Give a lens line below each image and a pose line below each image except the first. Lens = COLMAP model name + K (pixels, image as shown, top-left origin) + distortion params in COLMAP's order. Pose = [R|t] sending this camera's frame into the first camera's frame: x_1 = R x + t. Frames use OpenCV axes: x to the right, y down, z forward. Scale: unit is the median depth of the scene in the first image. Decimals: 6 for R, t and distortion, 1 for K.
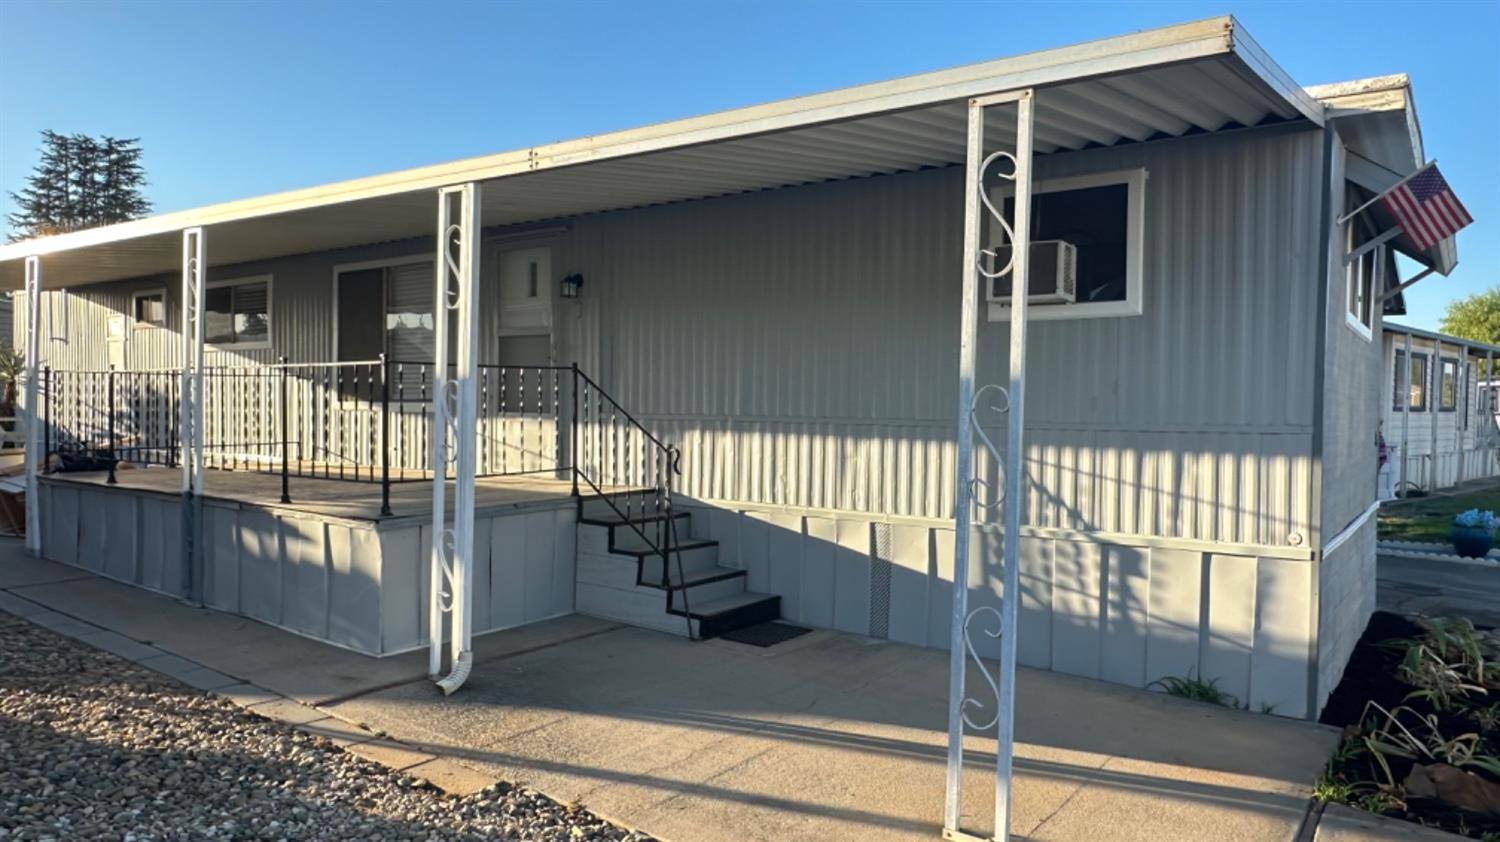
lens RADIAL K [[1002.1, 0, 752.9], [0, 1002.1, 423.9], [0, 0, 1]] dist [-0.008201, -0.003565]
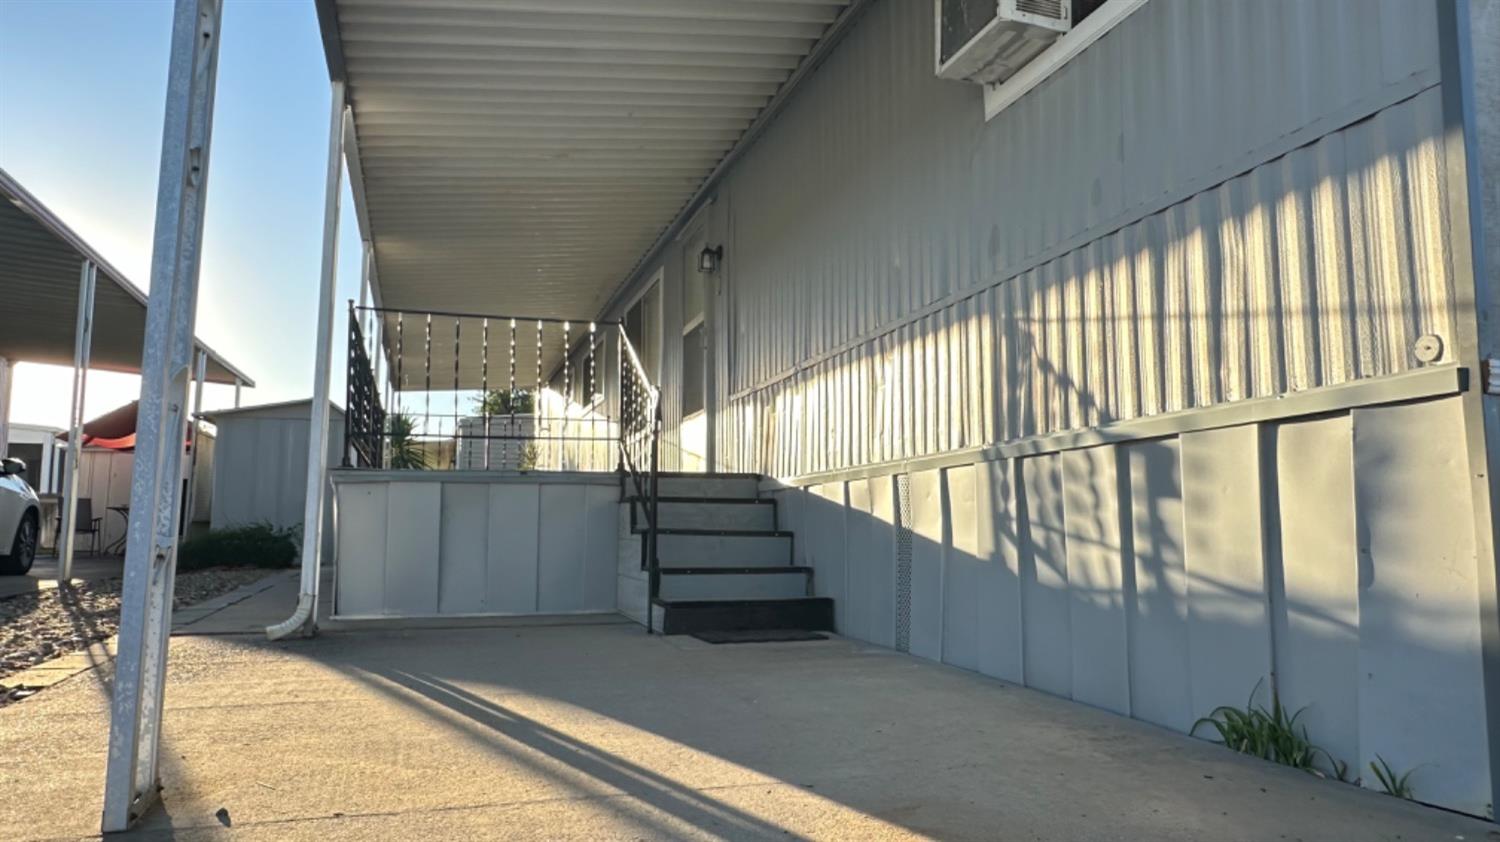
lens RADIAL K [[1002.1, 0, 751.2], [0, 1002.1, 418.7], [0, 0, 1]] dist [-0.008201, -0.003565]
pose [[0.819858, -0.073996, -0.567766, 0.491563], [-0.008910, 0.989845, -0.141871, 0.183670], [0.572498, 0.121373, 0.810873, 0.471839]]
